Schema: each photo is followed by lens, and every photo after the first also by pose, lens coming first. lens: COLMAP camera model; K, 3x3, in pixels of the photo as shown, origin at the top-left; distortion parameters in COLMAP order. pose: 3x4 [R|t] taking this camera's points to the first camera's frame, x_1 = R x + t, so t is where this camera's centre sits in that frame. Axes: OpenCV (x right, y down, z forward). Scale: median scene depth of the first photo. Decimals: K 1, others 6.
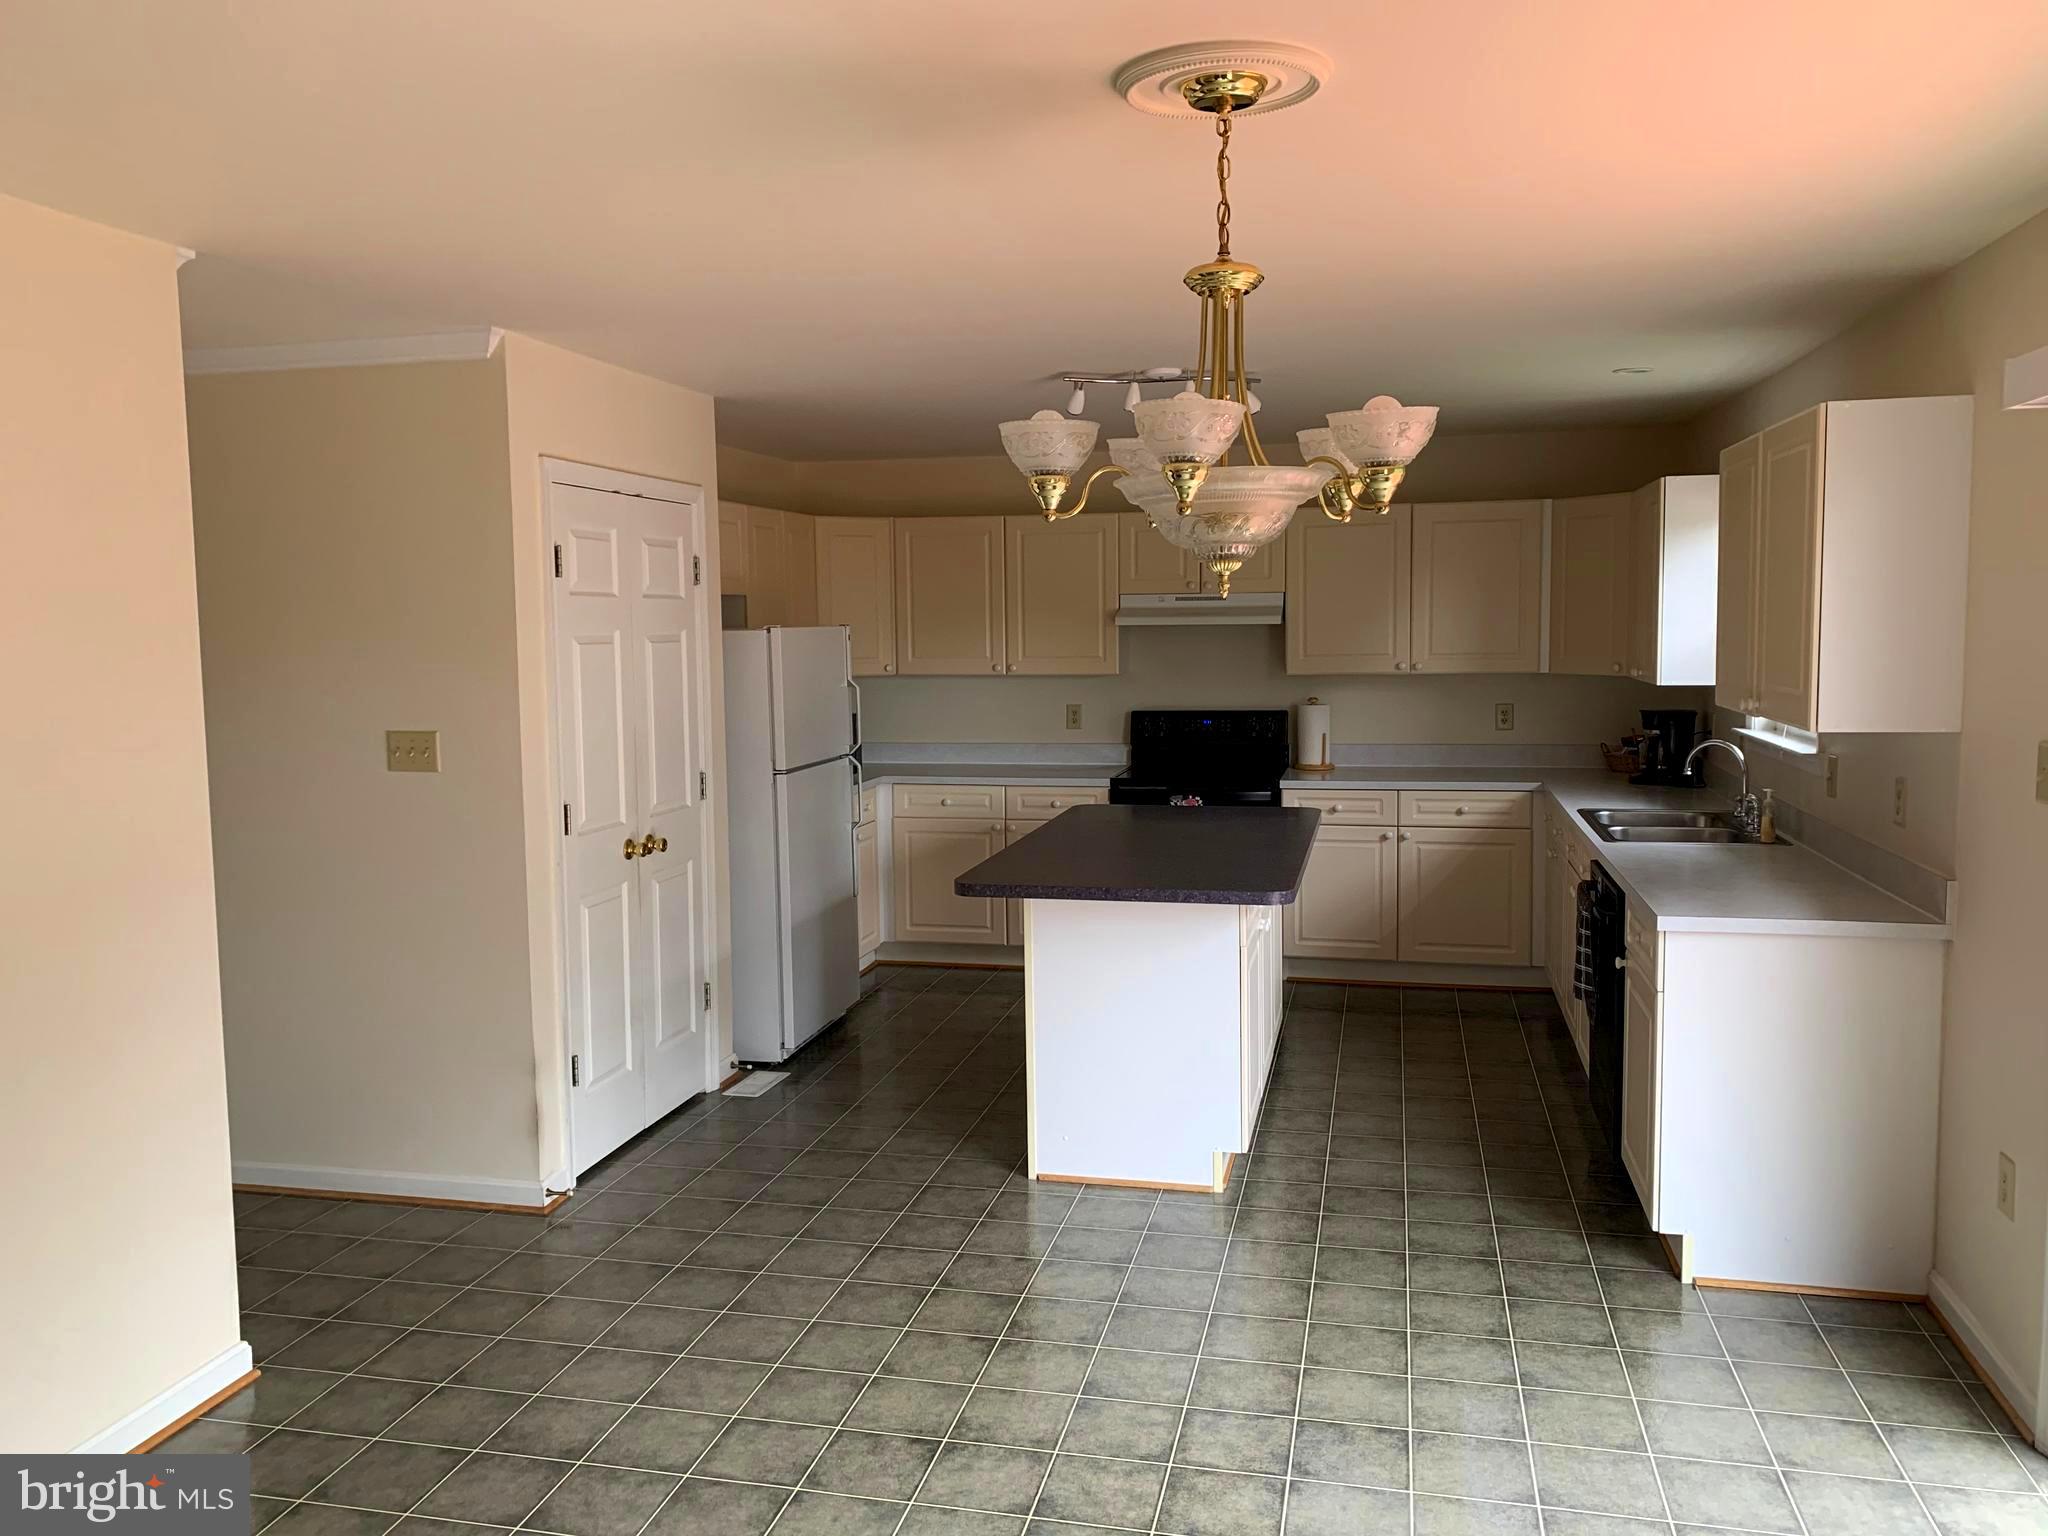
lens RADIAL K [[1574.4, 0, 1017.3], [0, 1574.4, 765.1], [0, 0, 1]] dist [0.050011, -0.051244]
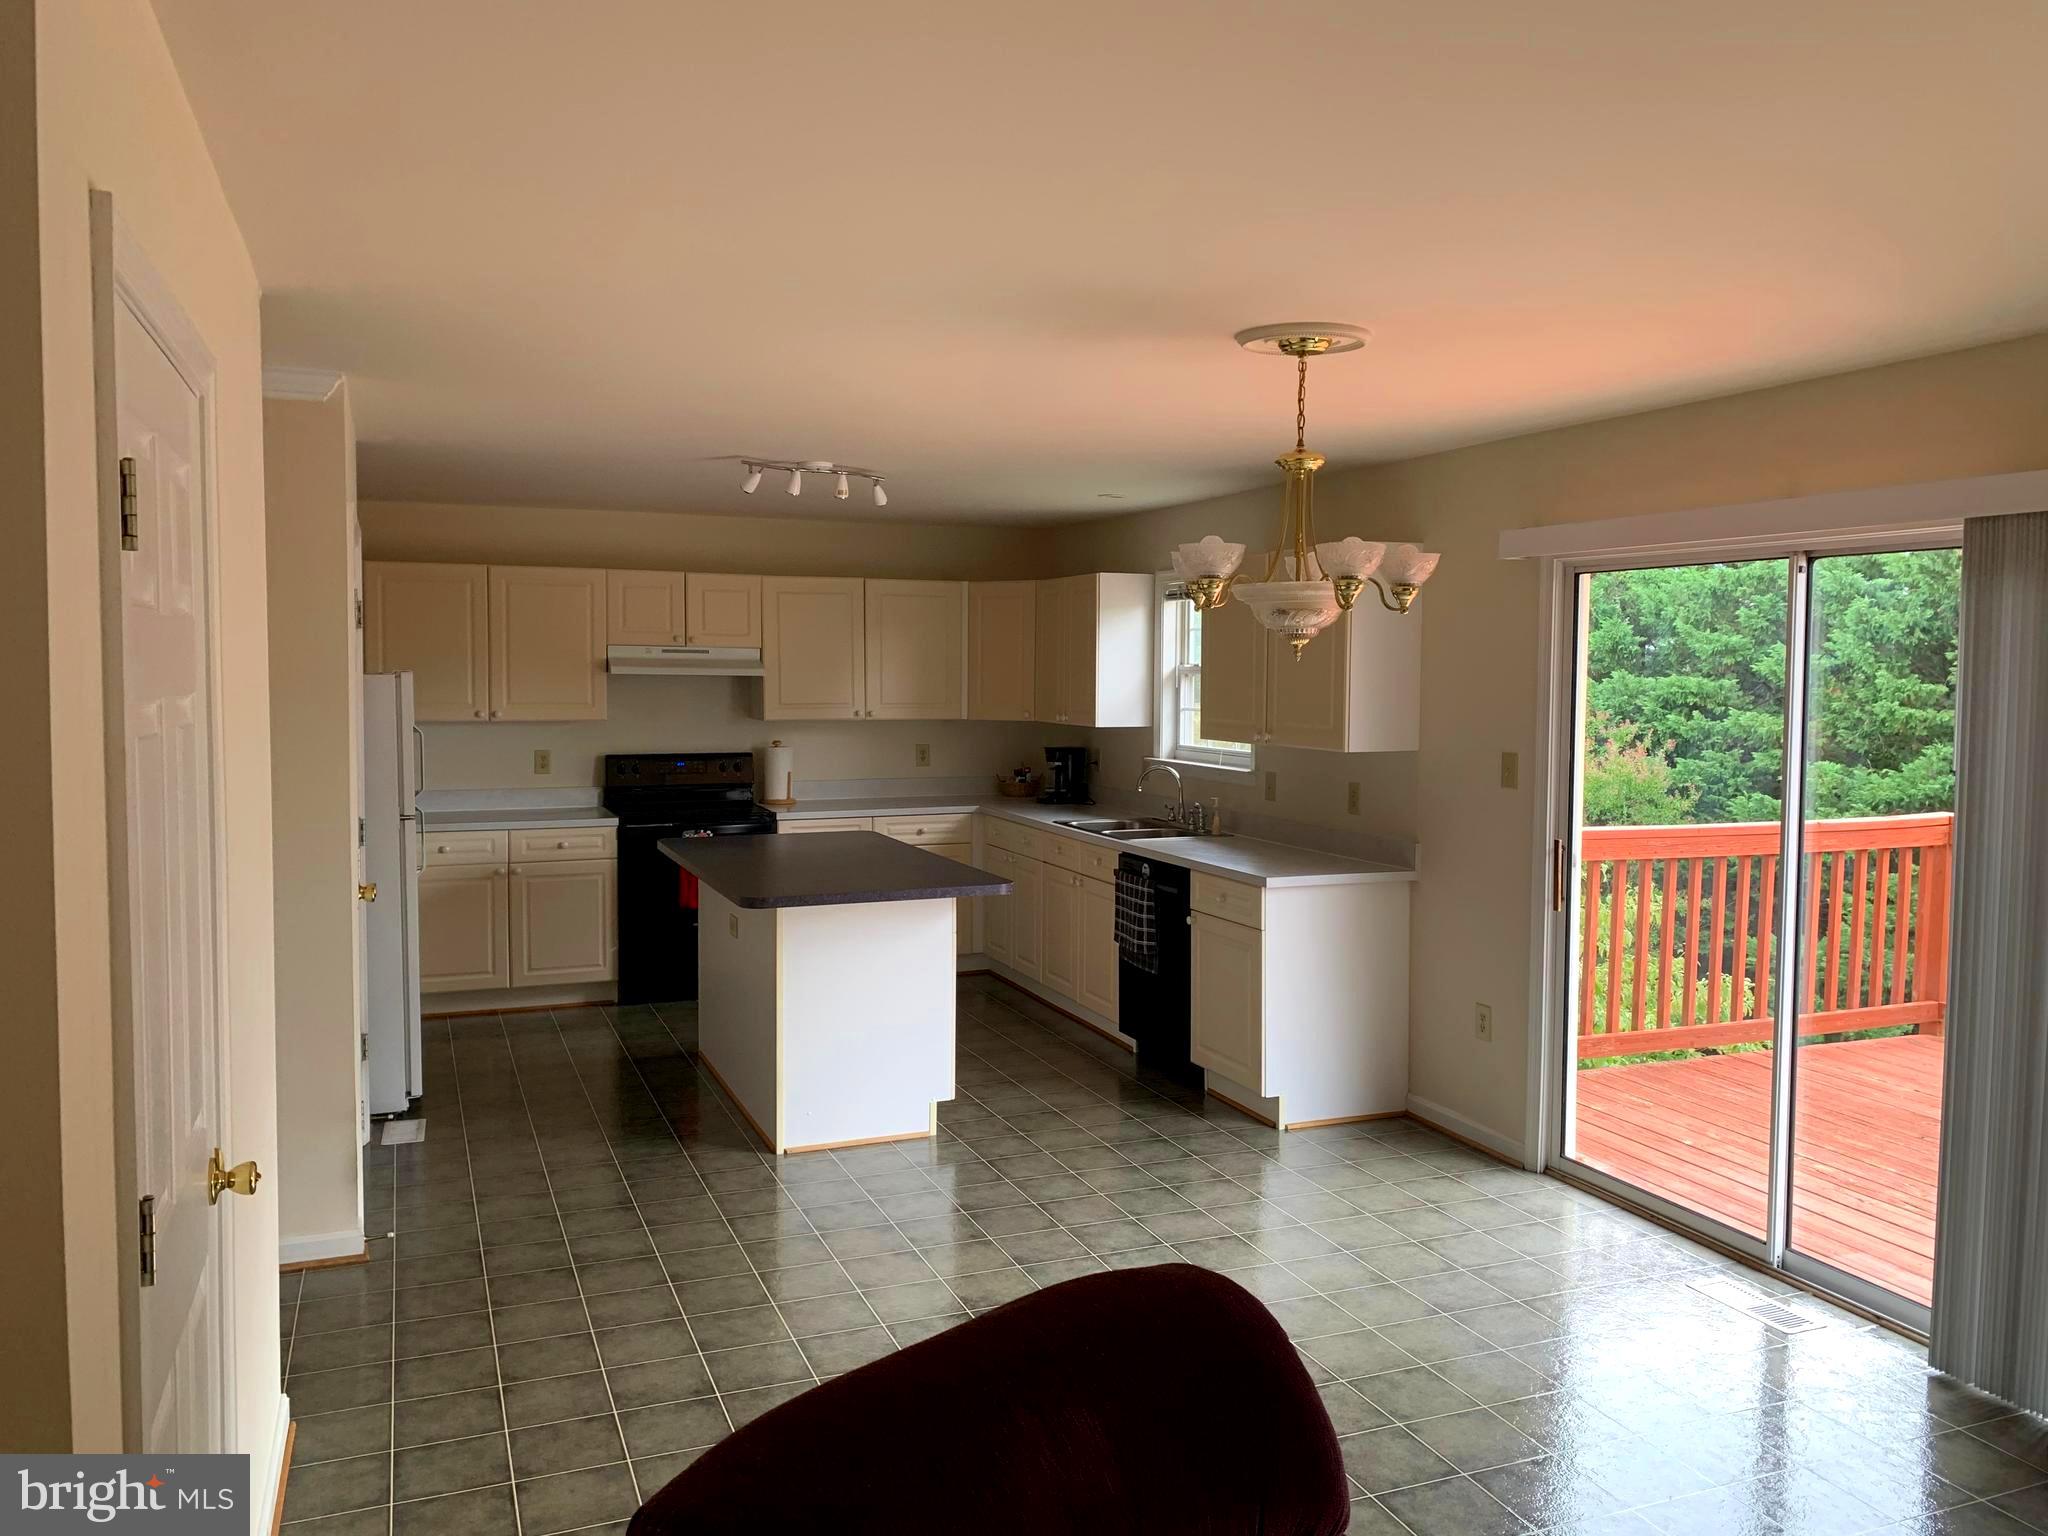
lens RADIAL K [[1574.4, 0, 1037.2], [0, 1574.4, 767.3], [0, 0, 1]] dist [0.050011, -0.051244]
pose [[0.817291, -0.020001, 0.575878, -0.506673], [0.038491, 0.999060, -0.019928, 0.010161], [-0.574939, 0.038454, 0.817292, -0.064747]]
